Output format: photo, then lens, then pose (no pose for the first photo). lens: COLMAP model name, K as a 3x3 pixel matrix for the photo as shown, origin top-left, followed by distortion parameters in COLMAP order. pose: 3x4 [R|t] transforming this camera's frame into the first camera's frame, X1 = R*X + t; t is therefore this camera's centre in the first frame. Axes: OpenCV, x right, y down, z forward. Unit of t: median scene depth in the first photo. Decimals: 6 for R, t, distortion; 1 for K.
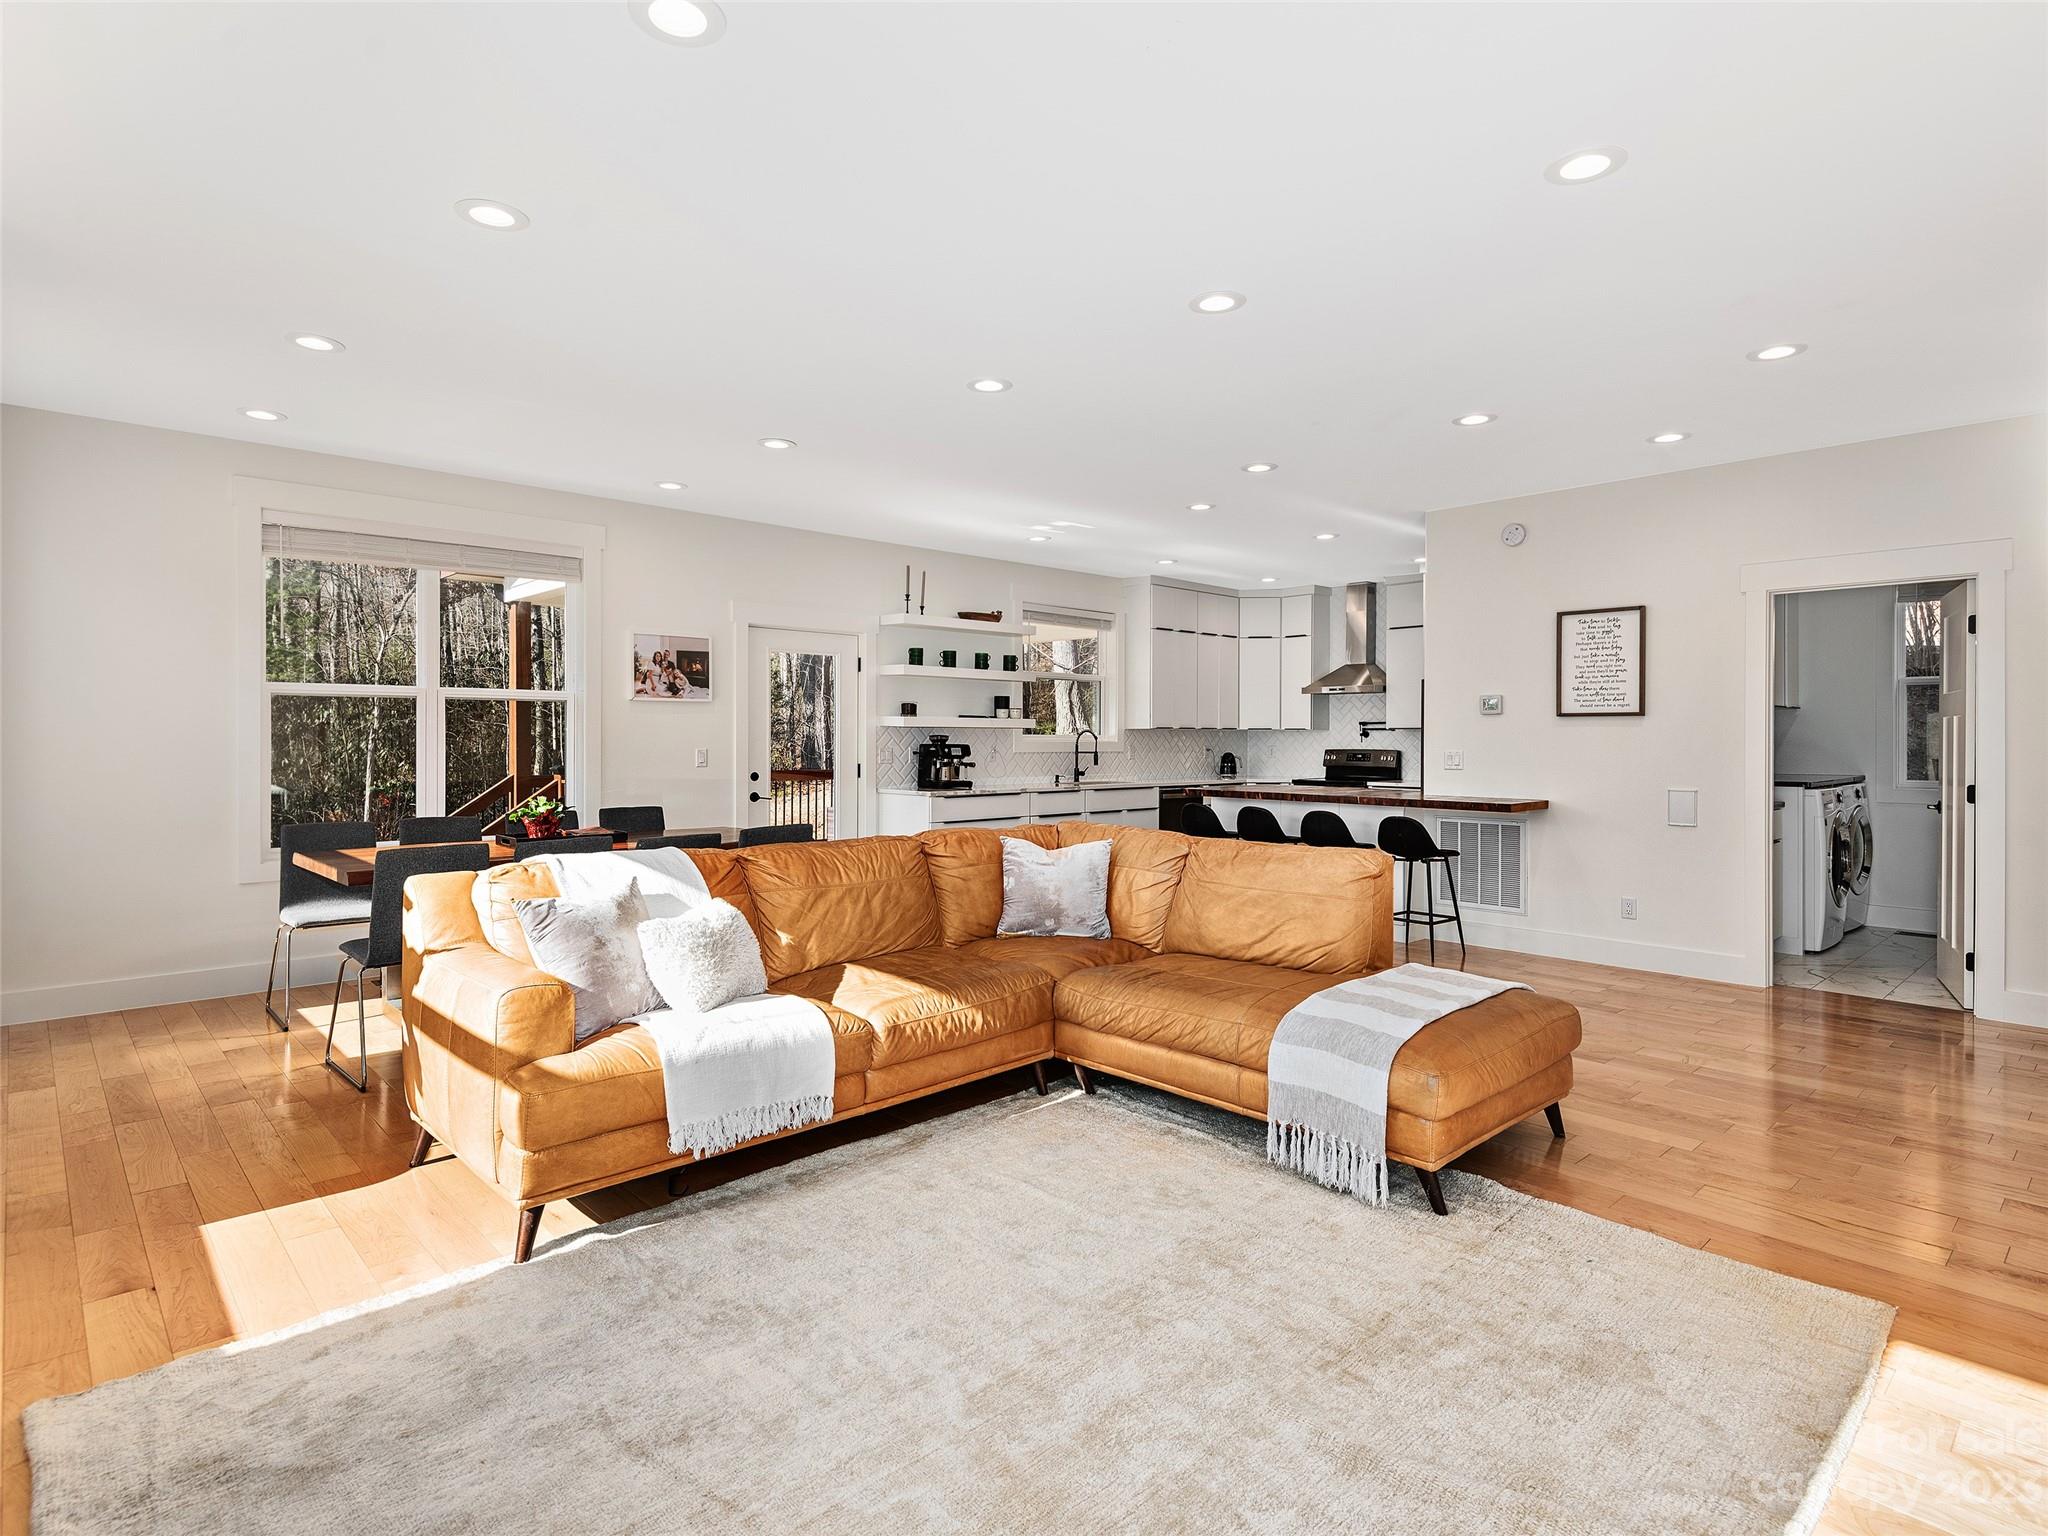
lens RADIAL K [[1059.0, 0, 1105.5], [0, 1059.0, 759.2], [0, 0, 1]] dist [0.027179, -0.000583]
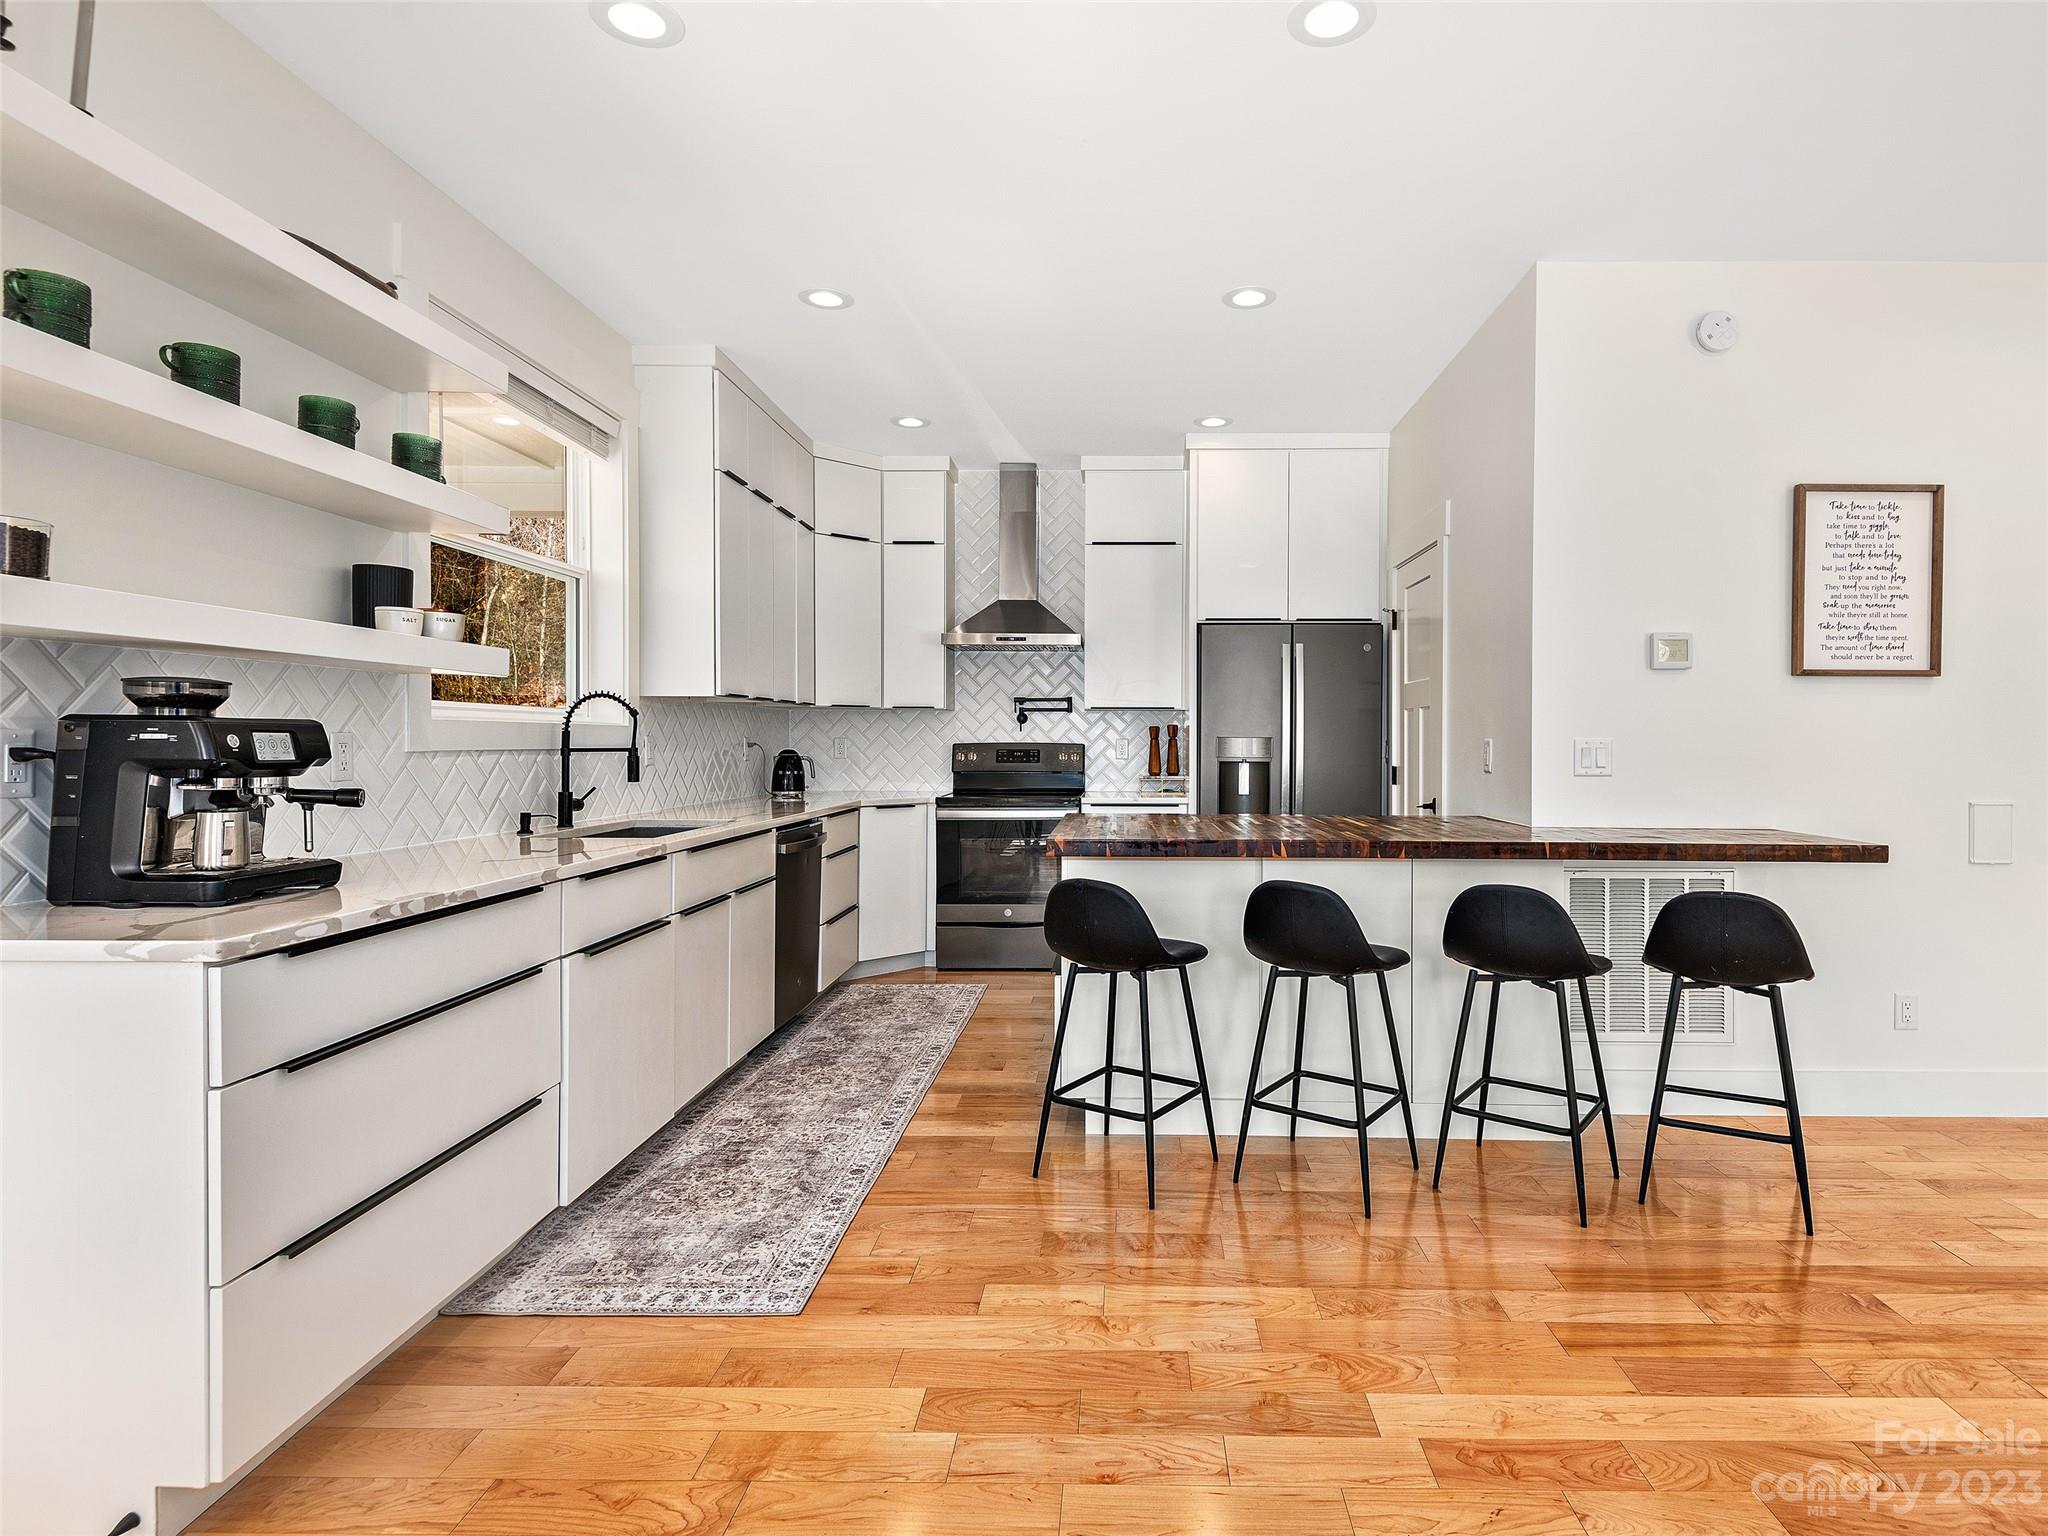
lens RADIAL K [[1059.0, 0, 1105.5], [0, 1059.0, 759.2], [0, 0, 1]] dist [0.027179, -0.000583]
pose [[0.726340, -0.011563, 0.687238, -0.170685], [0.011699, 0.999922, 0.004460, -0.002989], [-0.687236, 0.004800, 0.726418, 0.679202]]
